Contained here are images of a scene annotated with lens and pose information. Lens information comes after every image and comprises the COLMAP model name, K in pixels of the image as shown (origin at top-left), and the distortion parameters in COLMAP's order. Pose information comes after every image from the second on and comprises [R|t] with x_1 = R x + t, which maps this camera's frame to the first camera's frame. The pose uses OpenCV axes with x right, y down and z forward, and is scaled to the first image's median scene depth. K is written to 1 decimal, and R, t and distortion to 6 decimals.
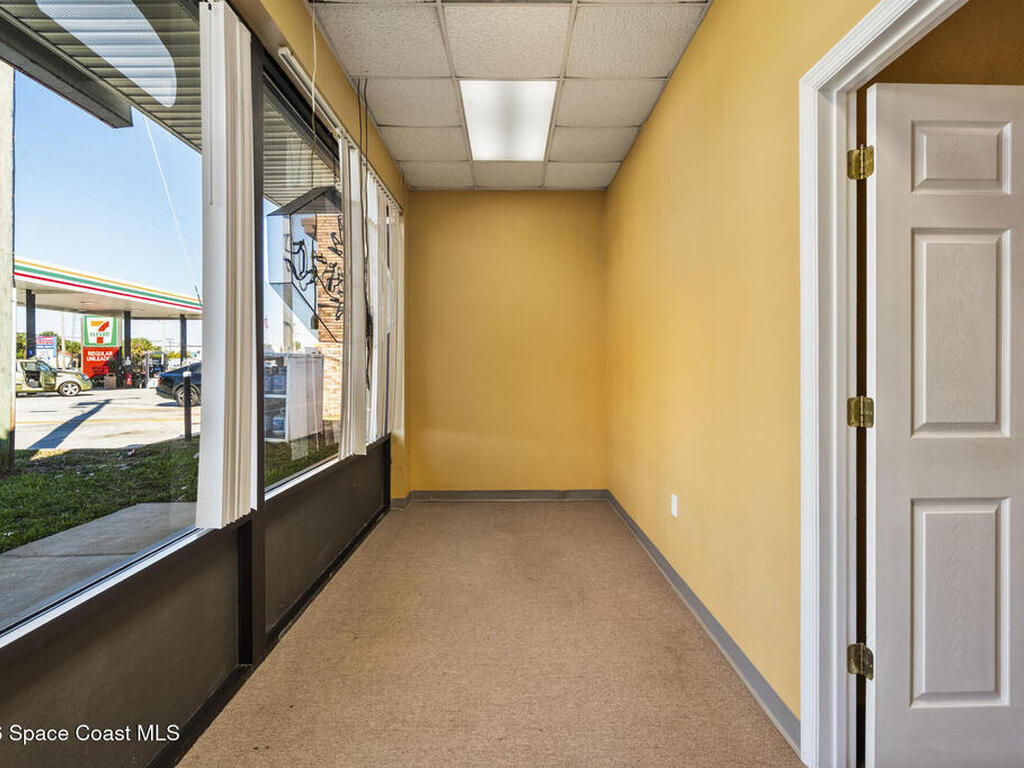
lens RADIAL K [[527.7, 0, 489.9], [0, 527.7, 371.1], [0, 0, 1]] dist [-0.001477, -0.000401]
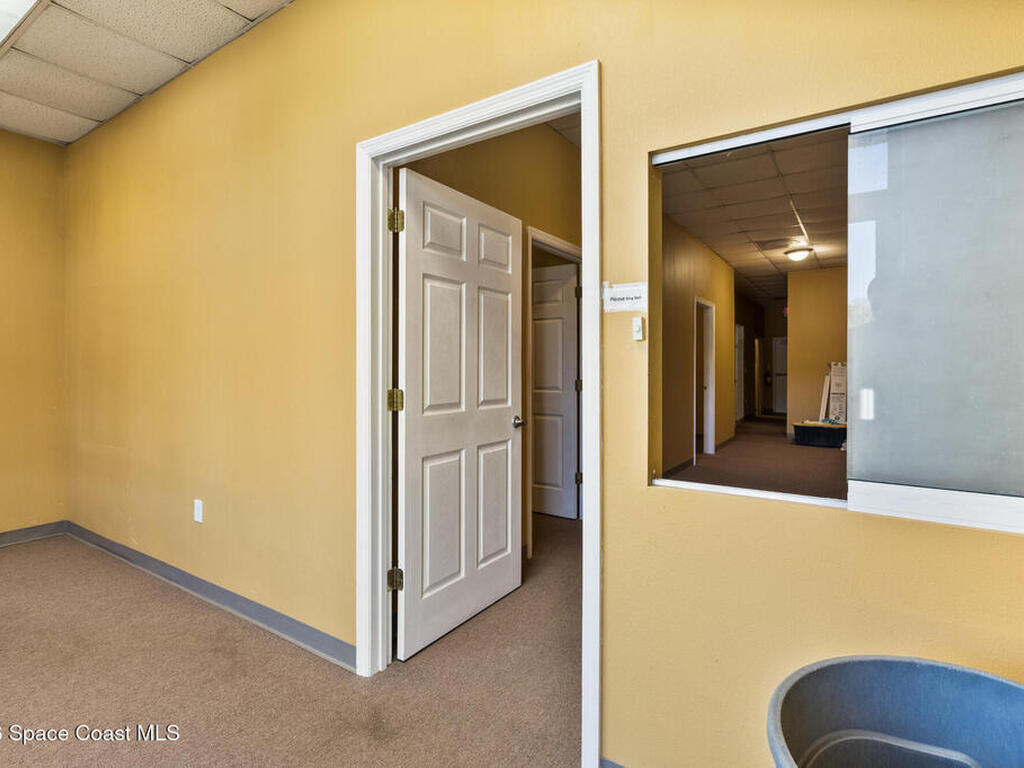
lens RADIAL K [[527.7, 0, 508.8], [0, 527.7, 373.2], [0, 0, 1]] dist [-0.001477, -0.000401]
pose [[0.566641, -0.004794, 0.823951, -0.270326], [0.003156, 0.999988, 0.003647, 0.003036], [-0.823959, 0.000533, 0.566650, -0.032612]]
